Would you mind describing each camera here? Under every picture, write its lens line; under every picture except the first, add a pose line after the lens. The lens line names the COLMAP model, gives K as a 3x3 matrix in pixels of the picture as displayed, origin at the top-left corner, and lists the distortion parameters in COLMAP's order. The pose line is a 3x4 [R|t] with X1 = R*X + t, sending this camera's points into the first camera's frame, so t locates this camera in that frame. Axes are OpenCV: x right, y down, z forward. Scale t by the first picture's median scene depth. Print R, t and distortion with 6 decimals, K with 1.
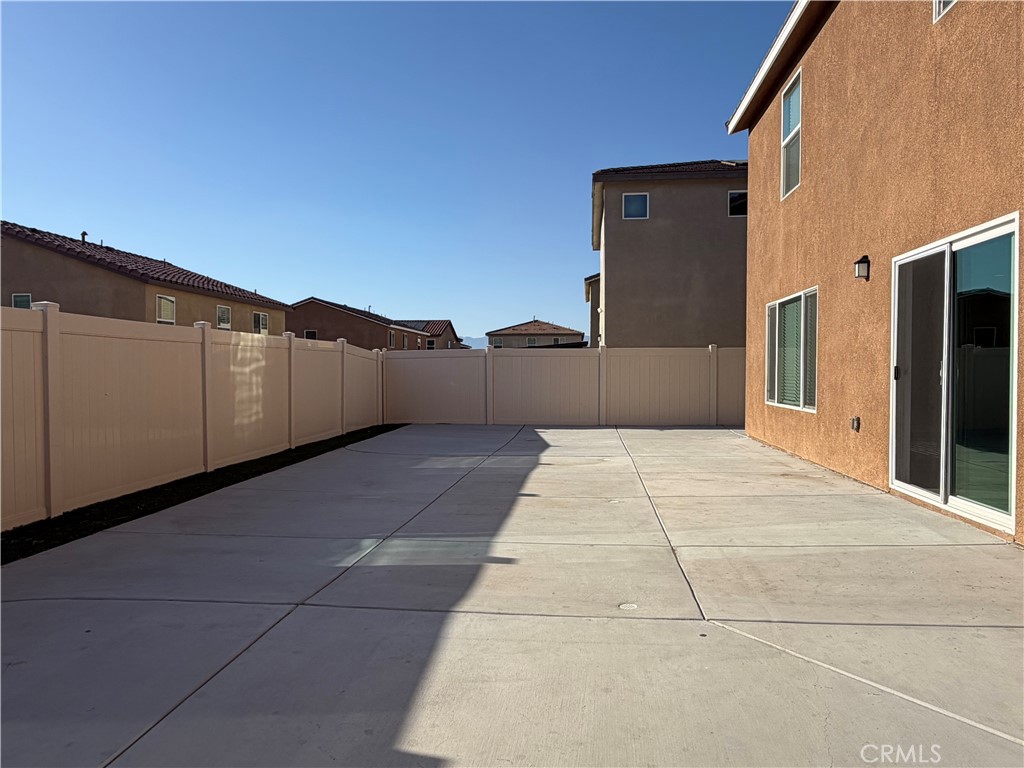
lens RADIAL K [[698.0, 0, 512.7], [0, 698.0, 377.6], [0, 0, 1]] dist [0.009378, 0.000211]
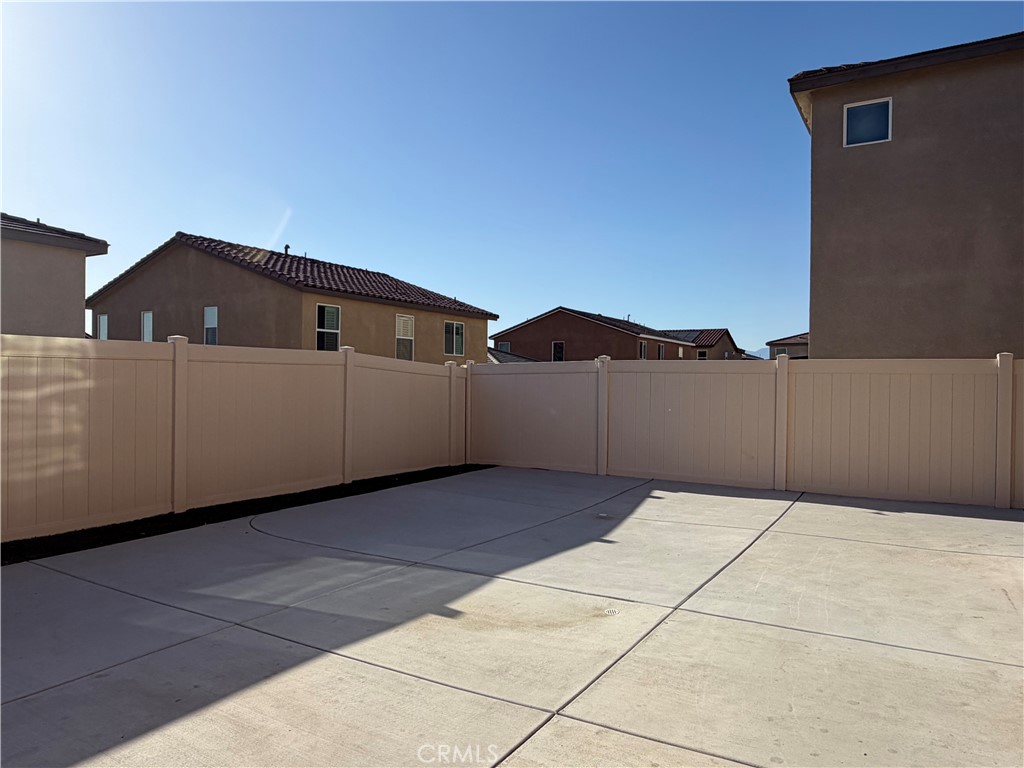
lens RADIAL K [[698.0, 0, 511.6], [0, 698.0, 384.0], [0, 0, 1]] dist [0.009378, 0.000211]
pose [[0.911923, 0.013243, -0.410148, 0.096338], [-0.016365, 0.999858, -0.004103, -0.009102], [0.410036, 0.010454, 0.912010, 0.214633]]
